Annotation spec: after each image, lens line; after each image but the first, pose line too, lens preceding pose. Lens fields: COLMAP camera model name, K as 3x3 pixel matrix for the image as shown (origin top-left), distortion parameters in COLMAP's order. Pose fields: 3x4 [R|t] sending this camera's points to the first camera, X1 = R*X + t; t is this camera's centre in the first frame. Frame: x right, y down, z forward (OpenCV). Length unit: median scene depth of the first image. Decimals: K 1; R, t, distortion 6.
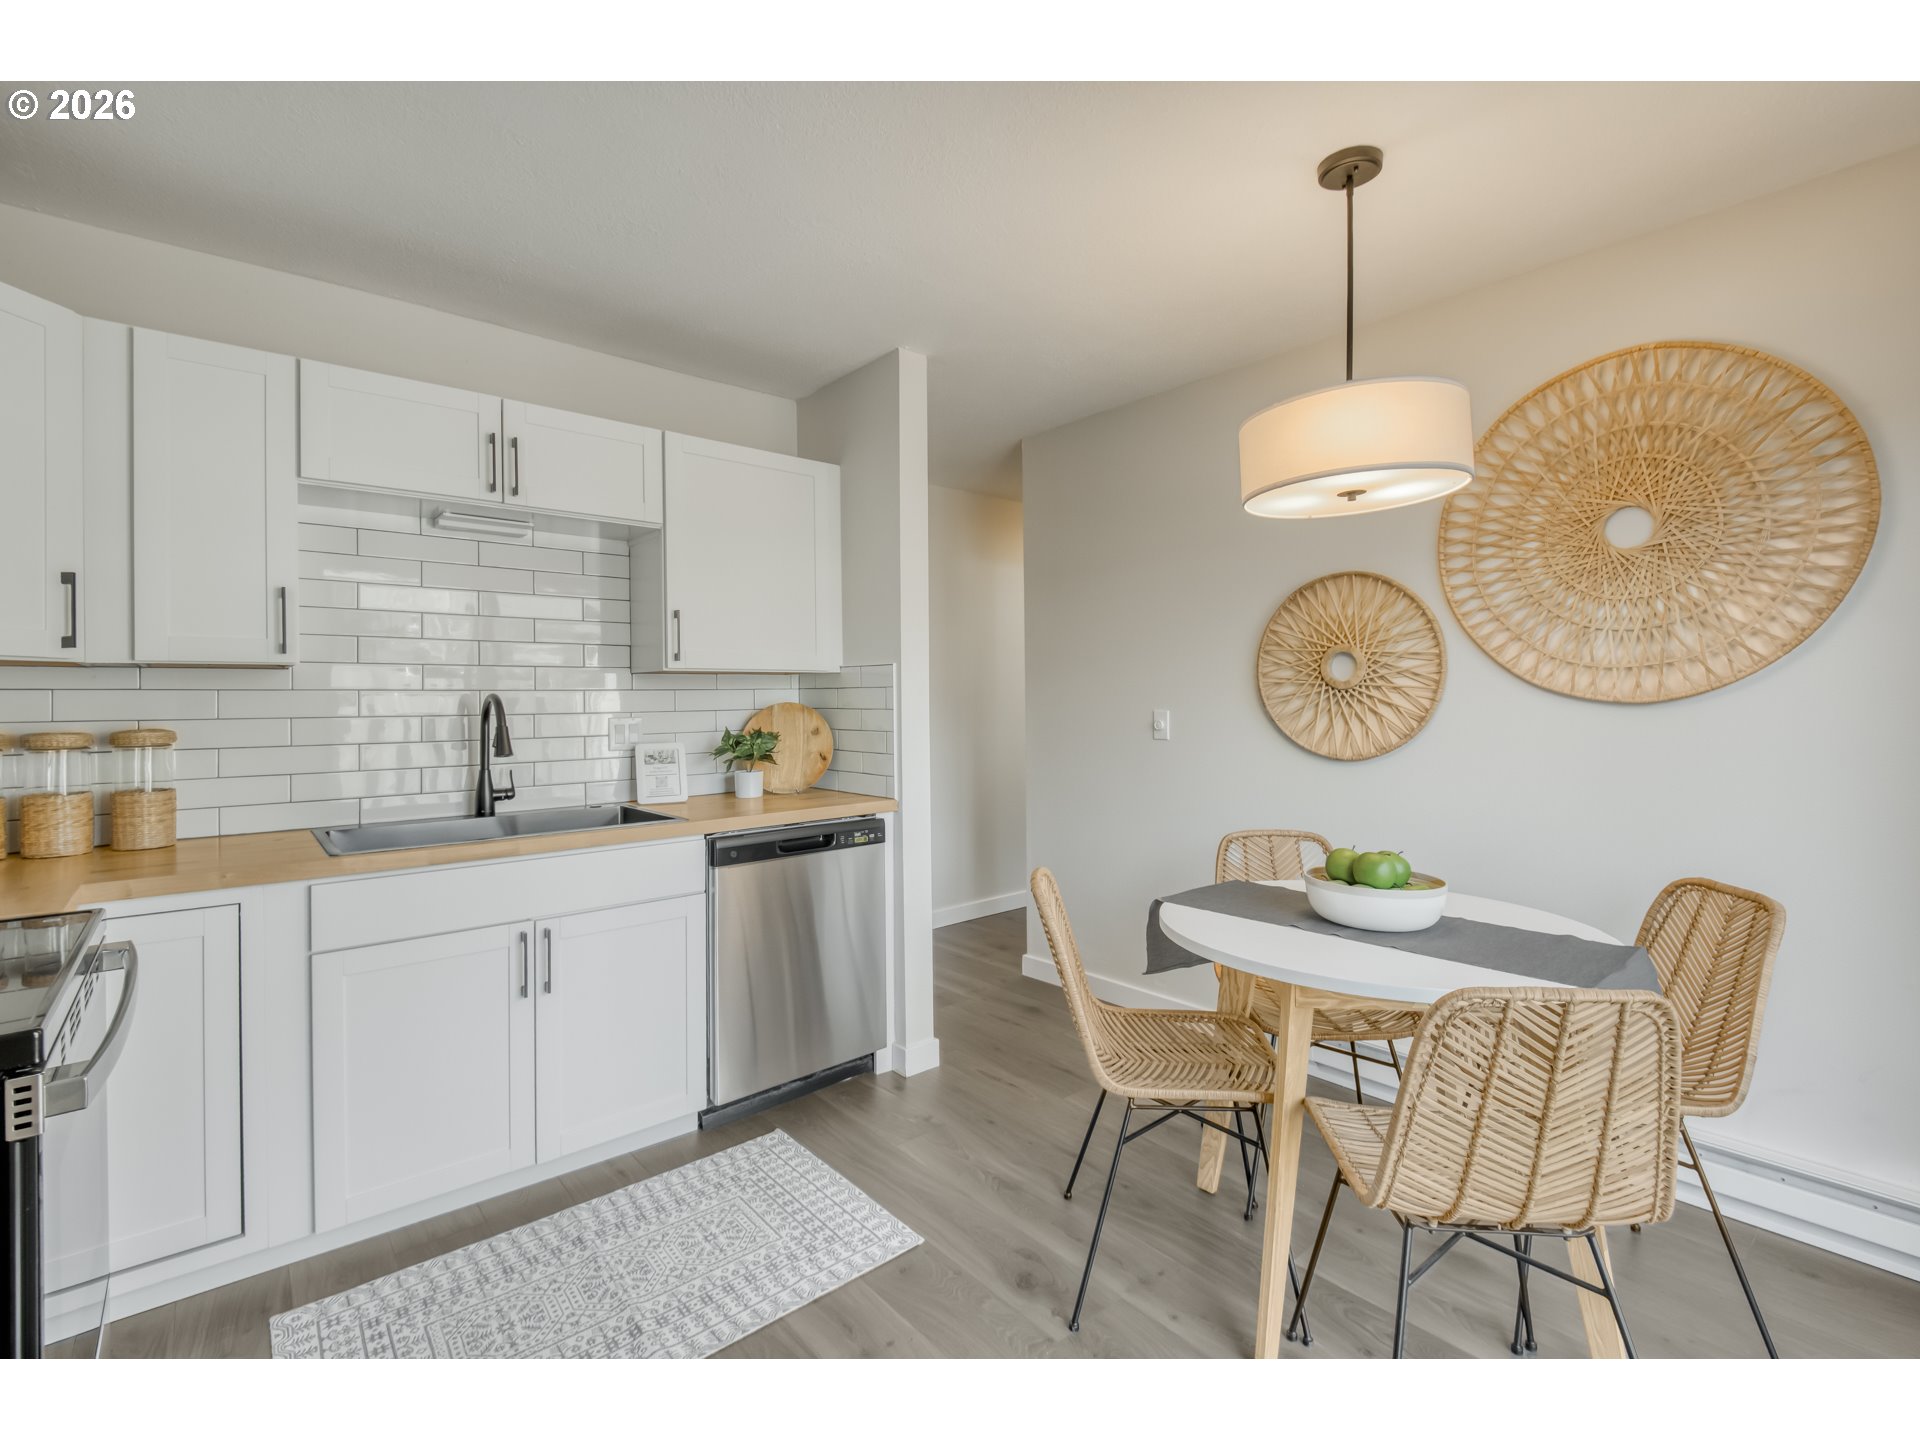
lens RADIAL K [[922.9, 0, 960.0], [0, 922.9, 720.0], [0, 0, 1]] dist [-0.044821, 0.000036]
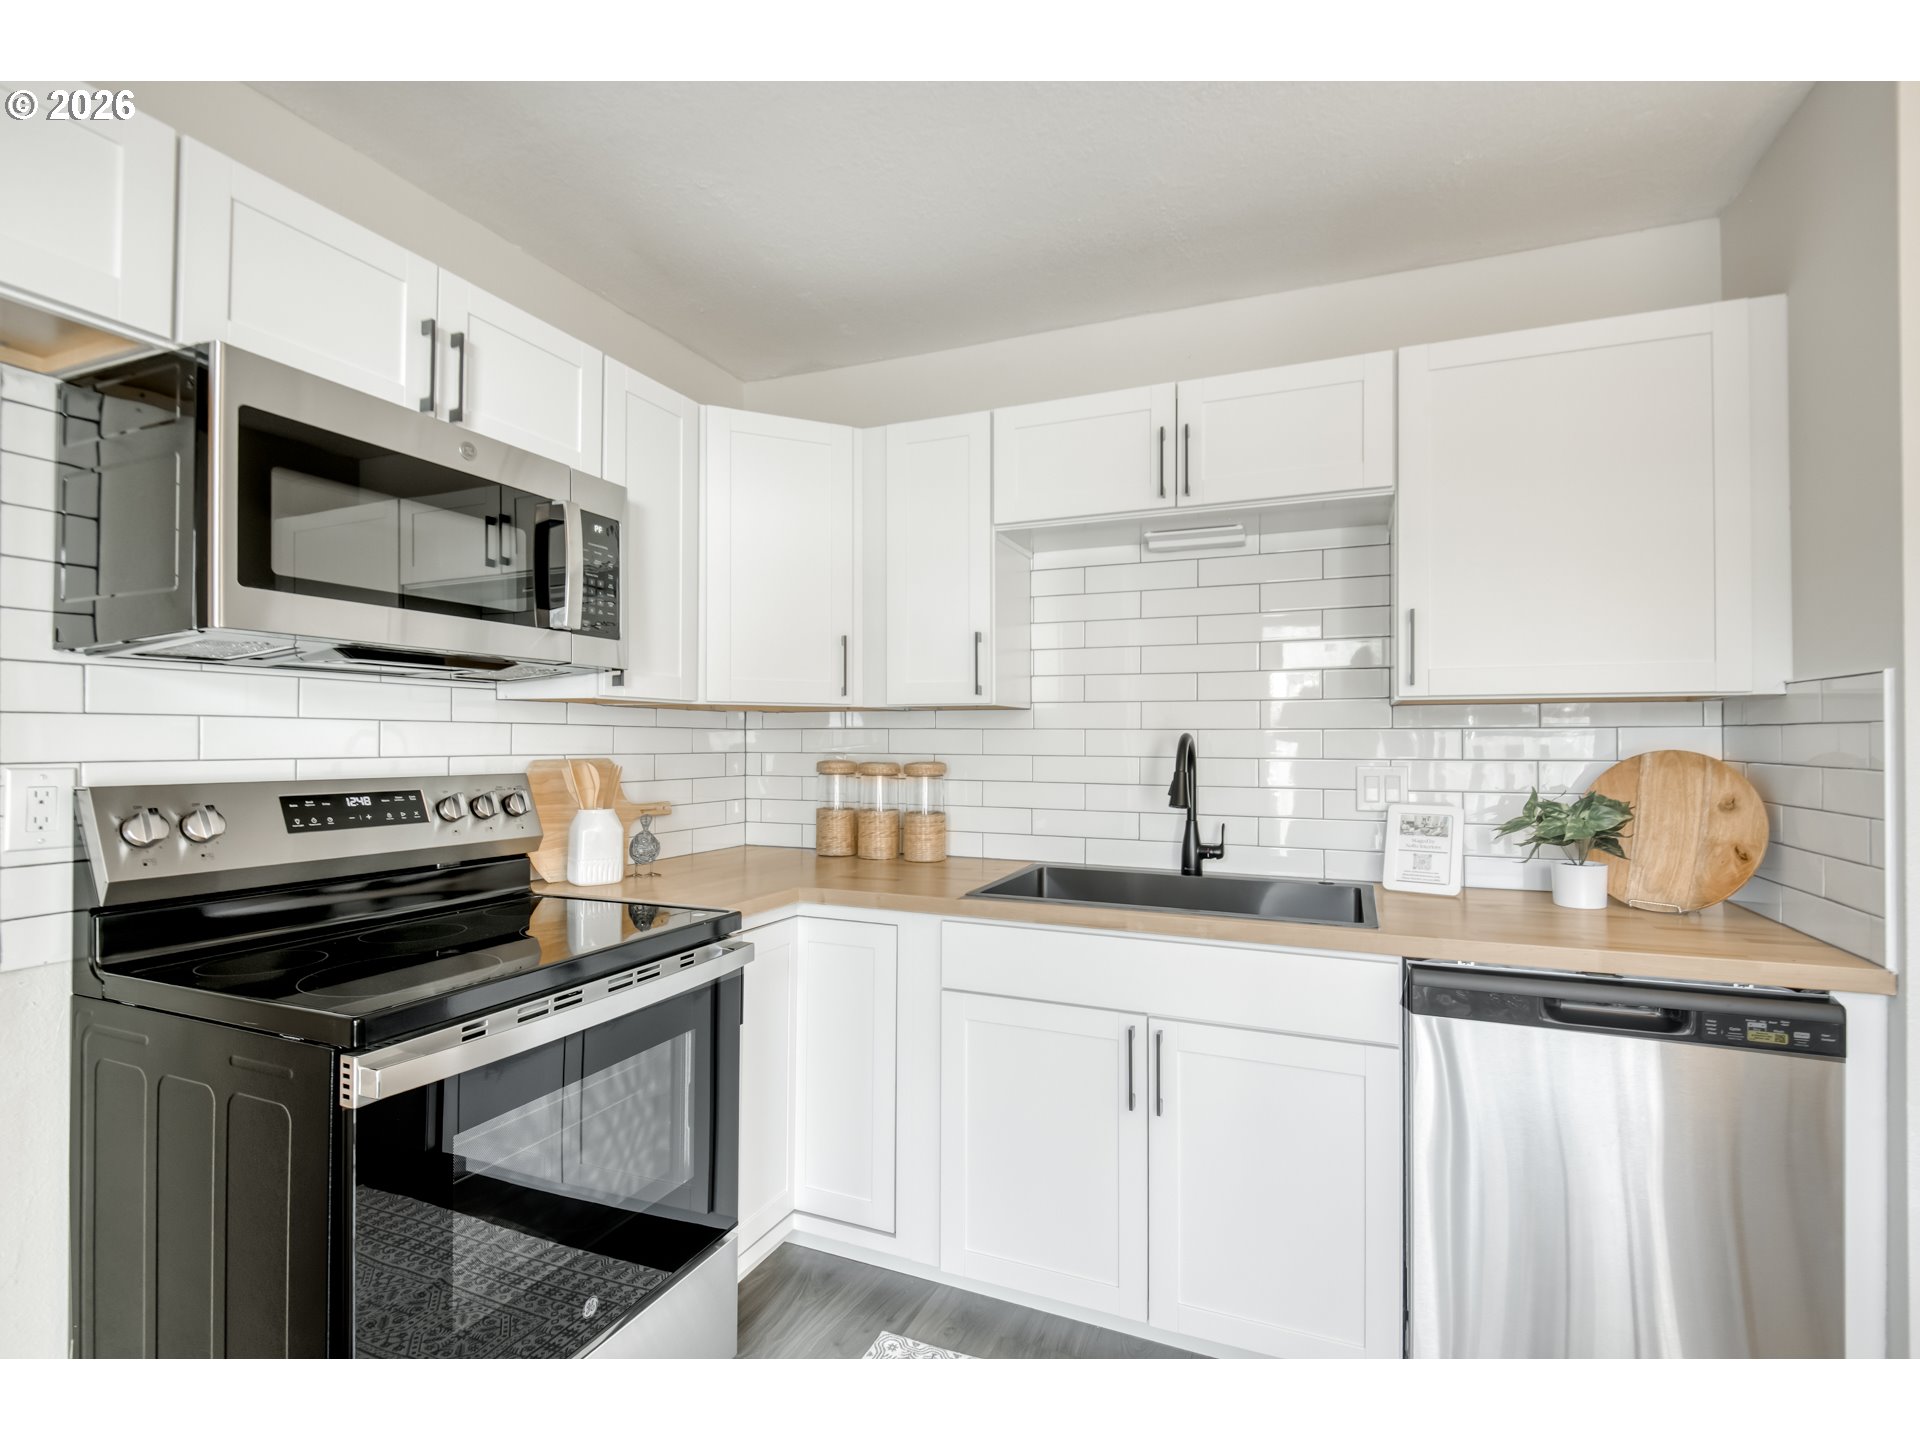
lens RADIAL K [[855.4, 0, 953.7], [0, 855.4, 731.6], [0, 0, 1]] dist [0.023079, -0.023771]
pose [[0.432938, -0.000620, -0.901423, 0.113363], [-0.029266, 0.999463, -0.014743, -0.011250], [0.900948, 0.032764, 0.432688, 0.433811]]
